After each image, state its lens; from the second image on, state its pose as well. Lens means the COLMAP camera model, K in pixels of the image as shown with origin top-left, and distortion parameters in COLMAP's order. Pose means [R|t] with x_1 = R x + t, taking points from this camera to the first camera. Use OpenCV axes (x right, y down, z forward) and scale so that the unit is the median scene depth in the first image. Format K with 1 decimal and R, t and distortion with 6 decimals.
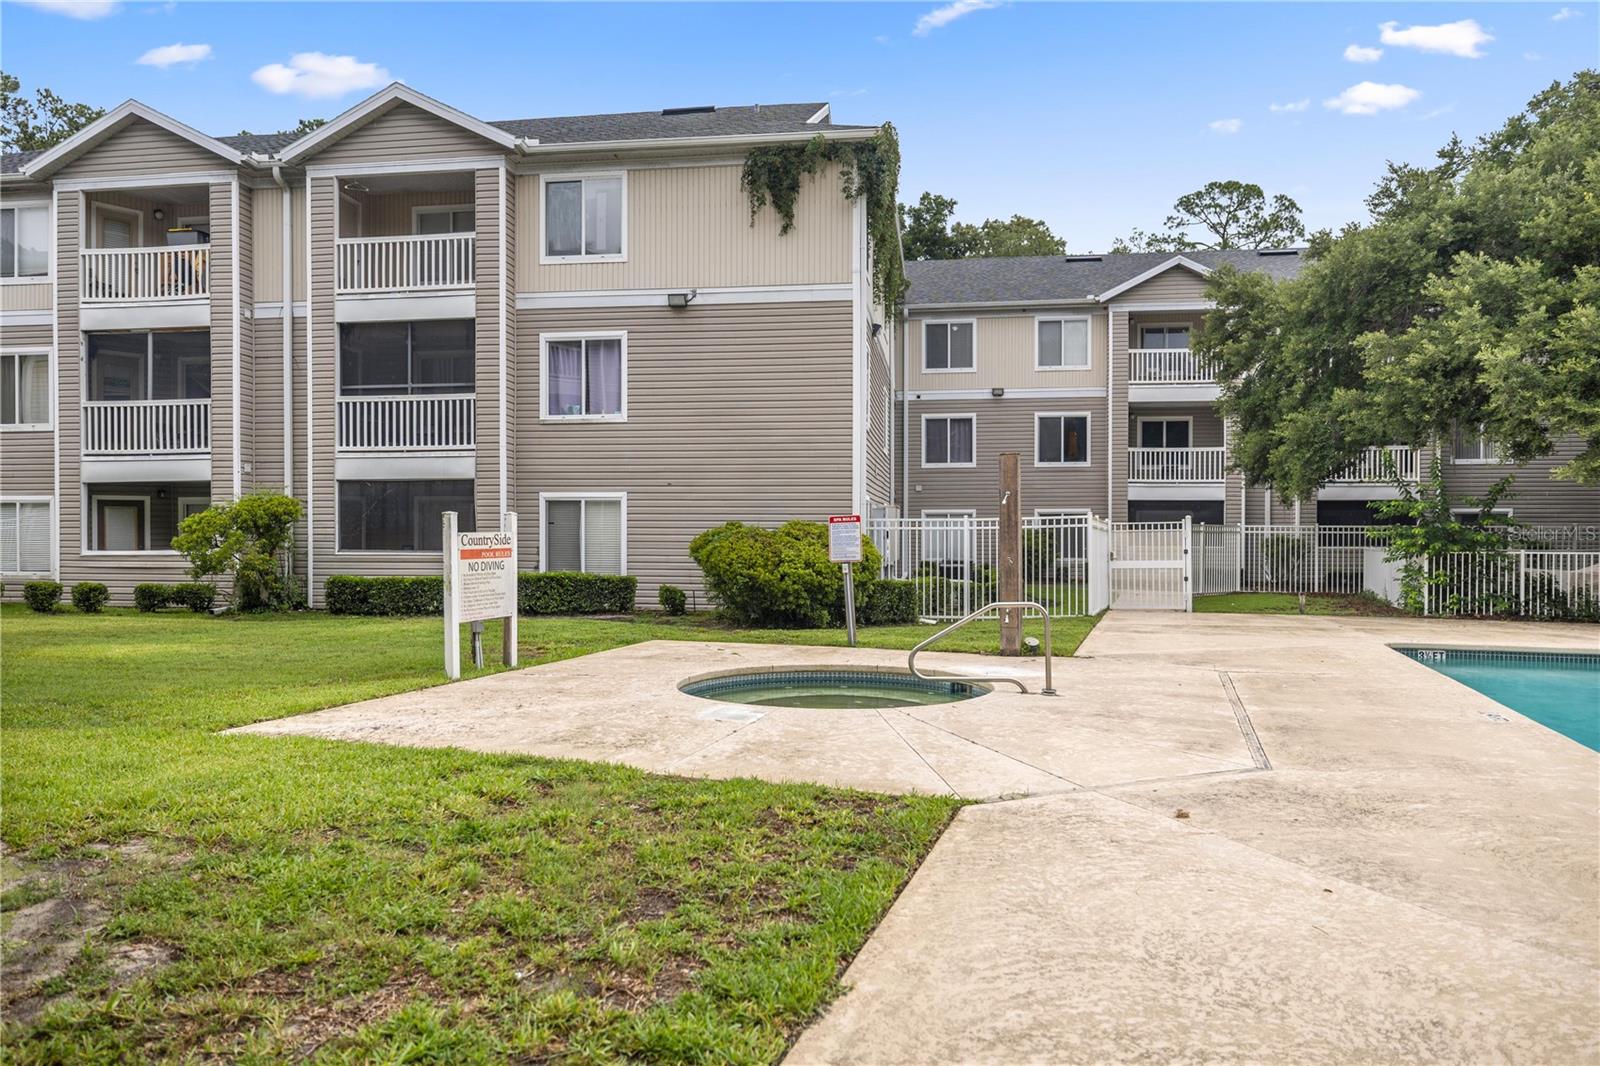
lens RADIAL K [[1041.5, 0, 797.8], [0, 1041.5, 535.6], [0, 0, 1]] dist [-0.002628, 0.001231]
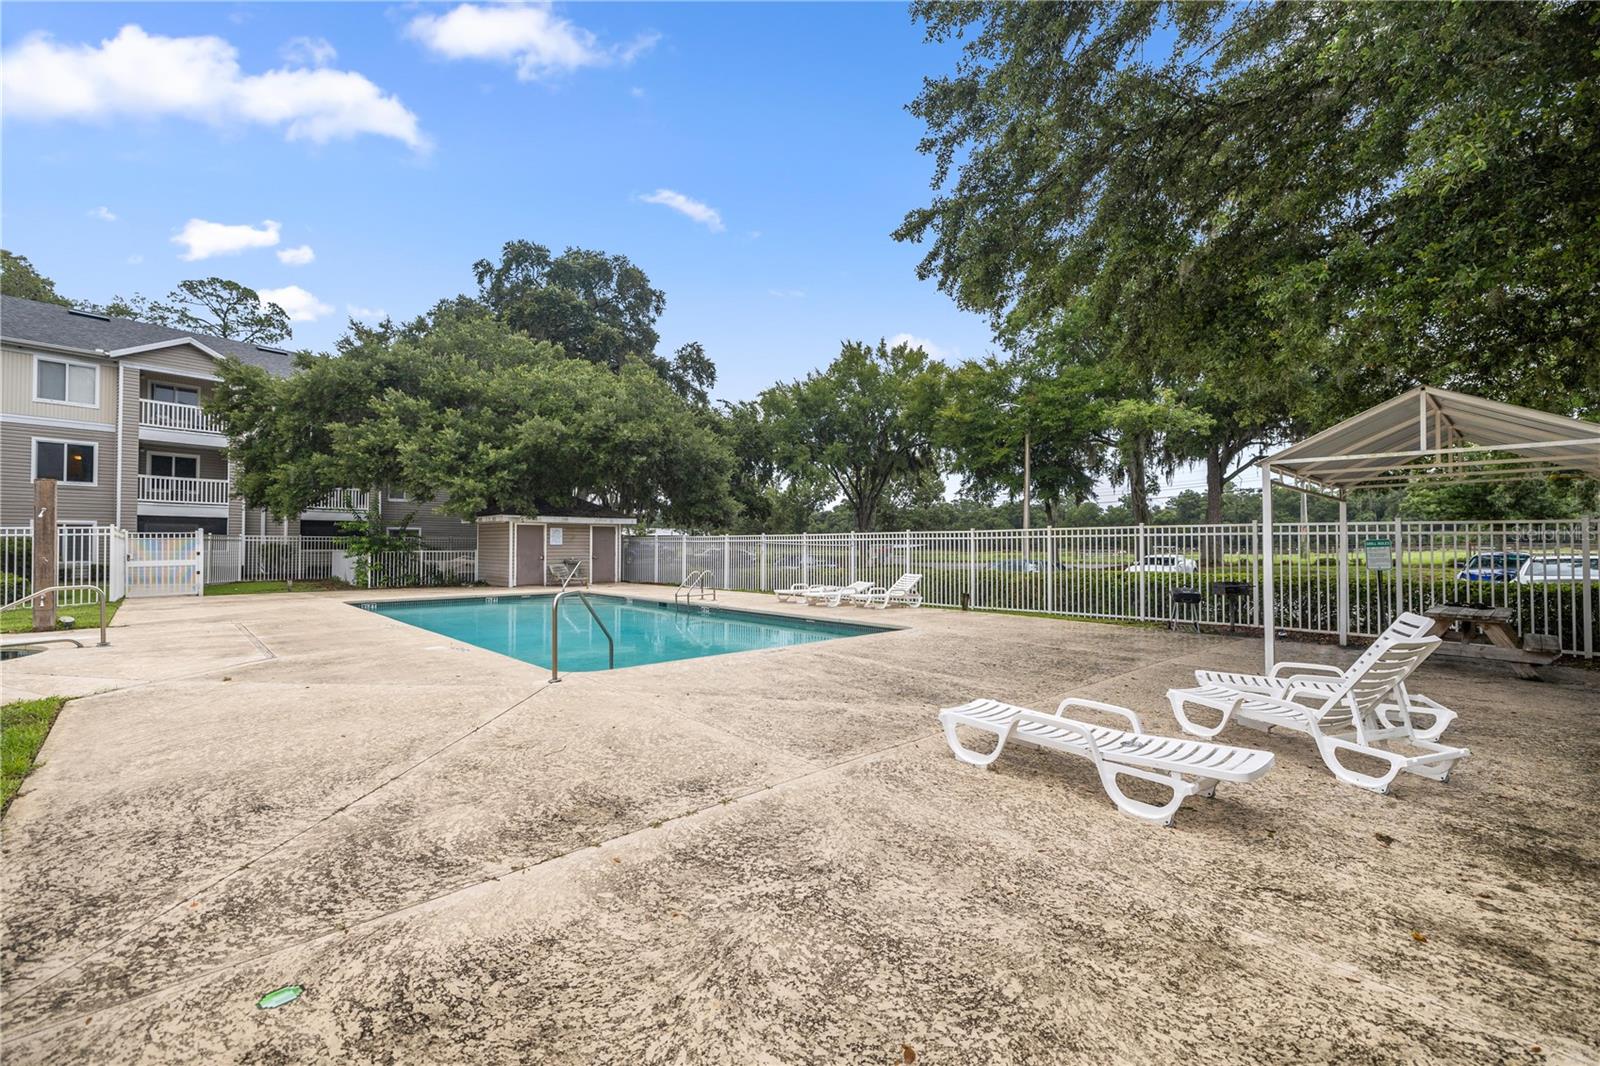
lens RADIAL K [[682.8, 0, 796.1], [0, 682.8, 534.7], [0, 0, 1]] dist [0.002491, -0.000191]
pose [[0.460886, 0.011775, 0.887381, -0.073857], [0.000586, 0.999908, -0.013573, 0.002622], [-0.887459, 0.006776, 0.460836, -0.143185]]
